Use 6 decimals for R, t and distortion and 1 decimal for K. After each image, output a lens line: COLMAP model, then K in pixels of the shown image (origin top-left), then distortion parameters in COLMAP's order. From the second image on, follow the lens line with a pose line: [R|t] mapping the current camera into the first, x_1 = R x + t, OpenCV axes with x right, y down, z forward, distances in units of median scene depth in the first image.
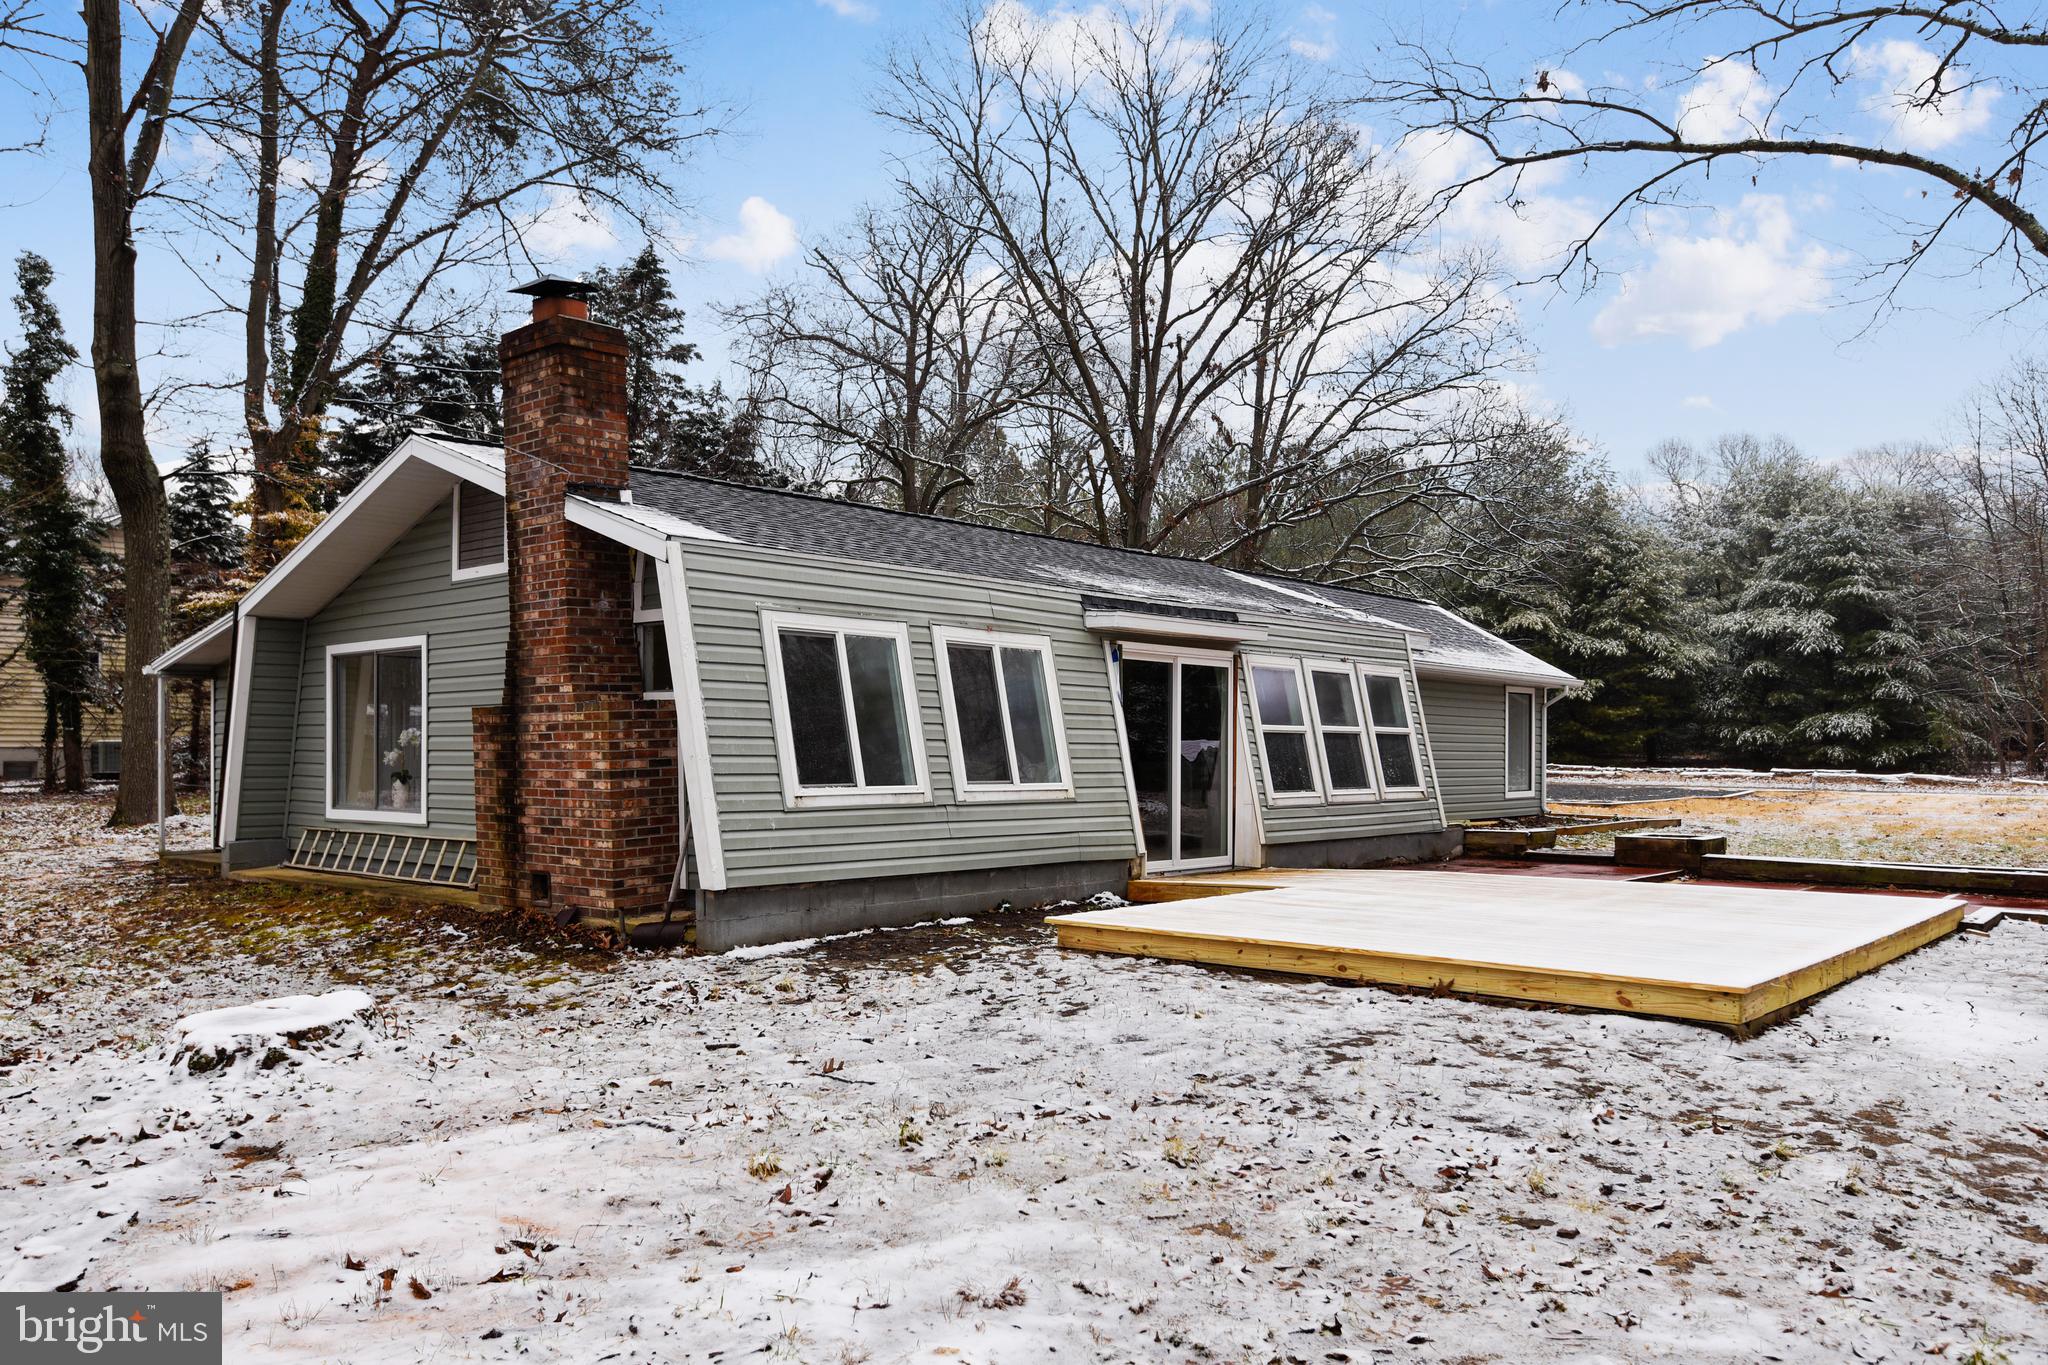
lens RADIAL K [[1496.1, 0, 1029.4], [0, 1496.1, 722.0], [0, 0, 1]] dist [0.006240, 0.006198]
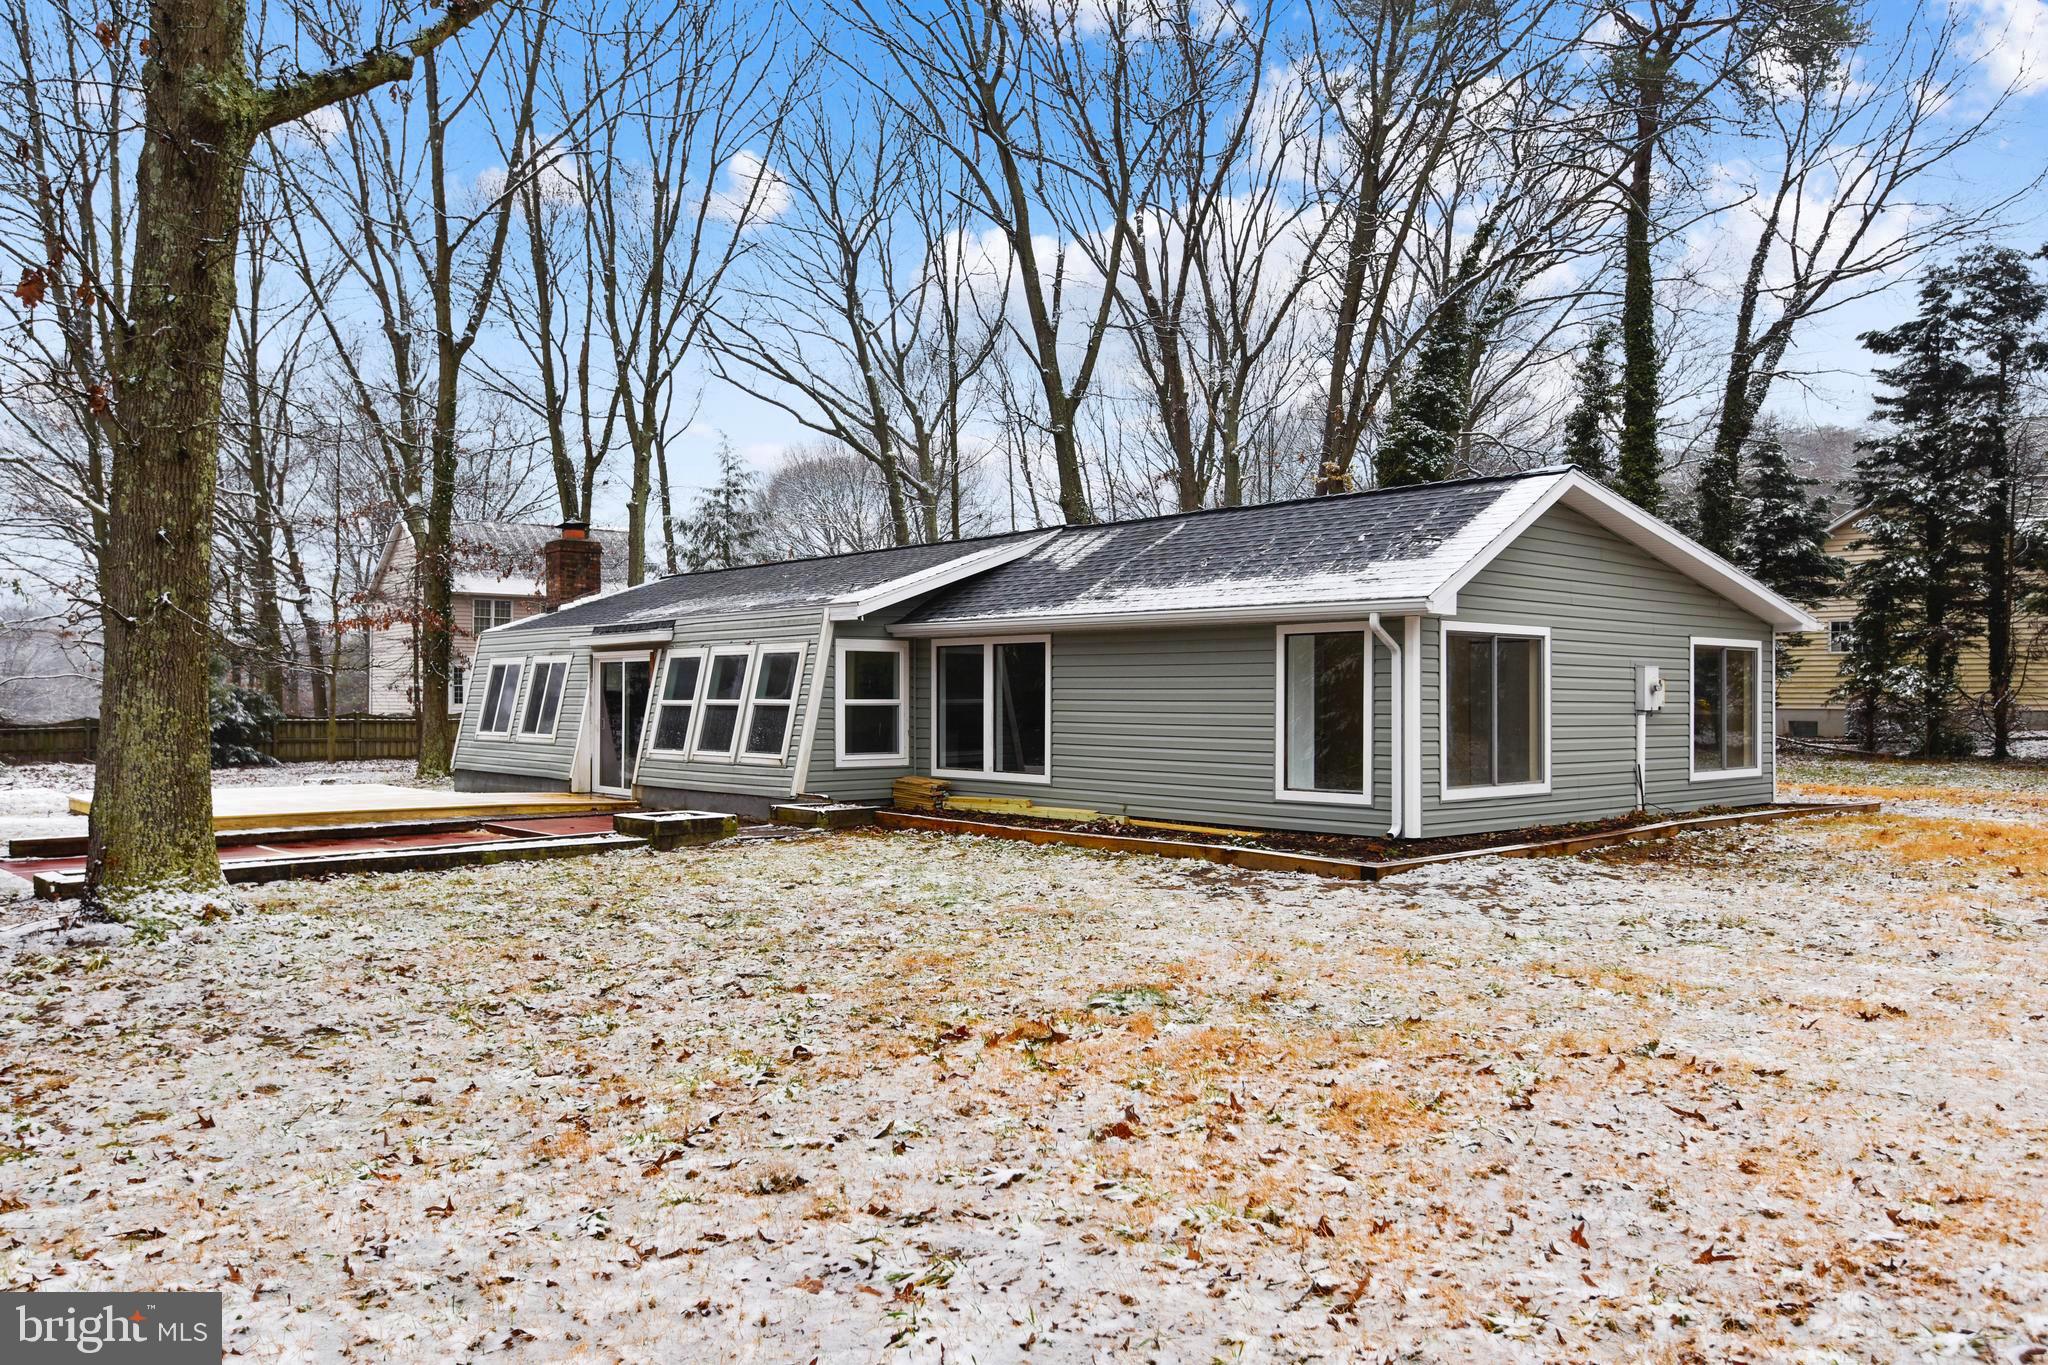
lens RADIAL K [[1636.2, 0, 1024.0], [0, 1636.2, 682.5], [0, 0, 1]] dist [0.004041, 0.001219]
pose [[-0.081583, -0.021437, -0.996436, 1.416512], [0.017647, 0.999581, -0.022949, 0.021532], [0.996510, -0.019457, -0.081170, 1.280851]]
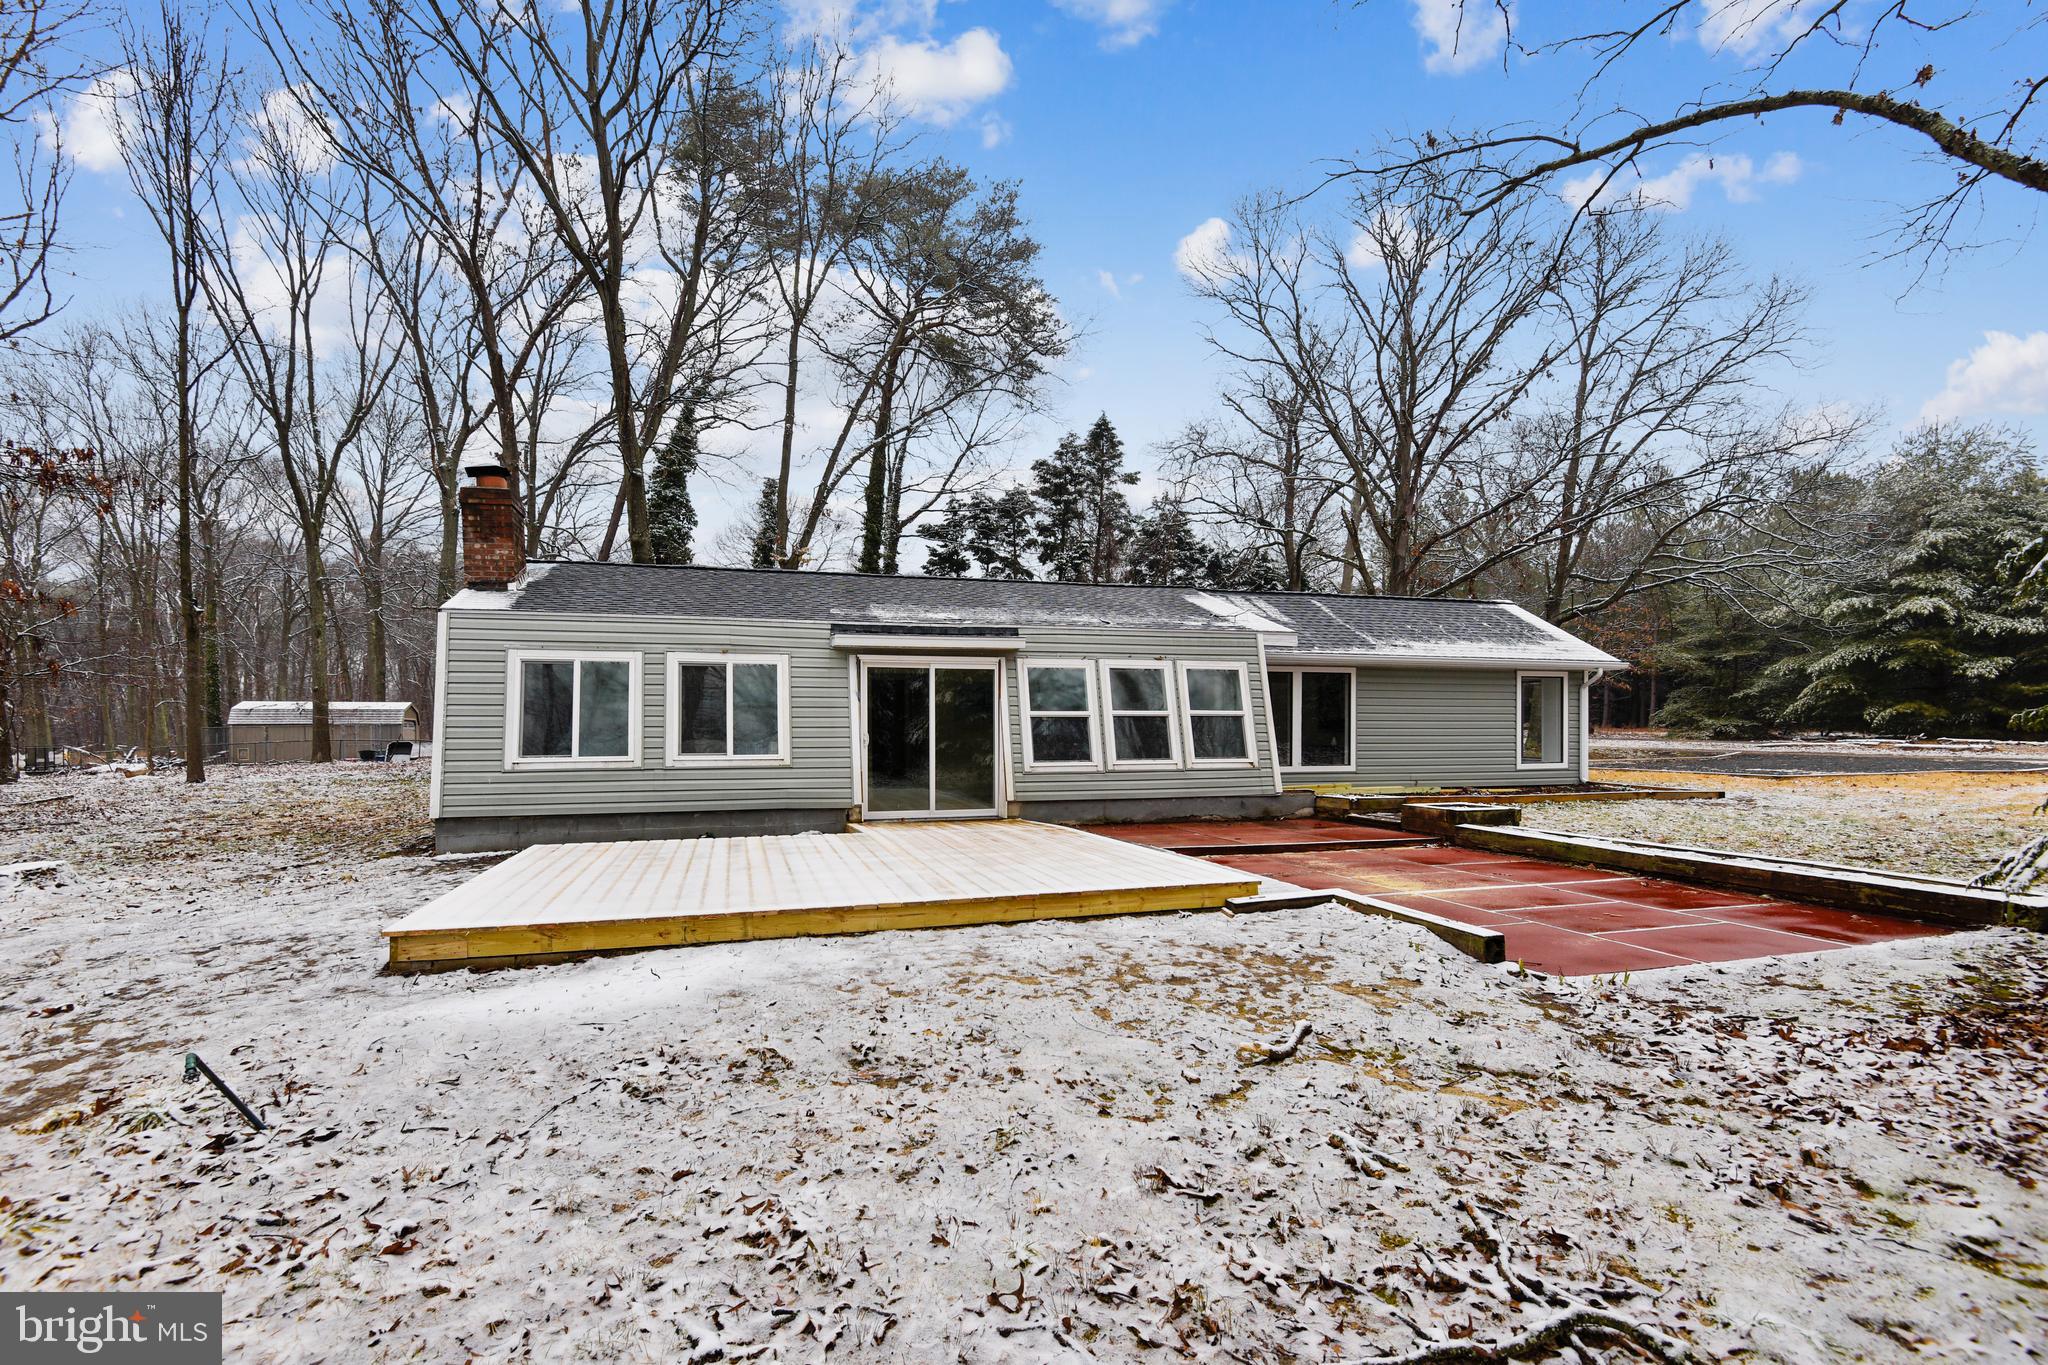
lens RADIAL K [[948.6, 0, 1024.5], [0, 948.6, 724.0], [0, 0, 1]] dist [0.002422, -0.000681]
pose [[0.850193, -0.012316, -0.526327, 0.522347], [0.018327, 0.999813, 0.006210, 0.006934], [0.526152, -0.014925, 0.850259, 0.250733]]
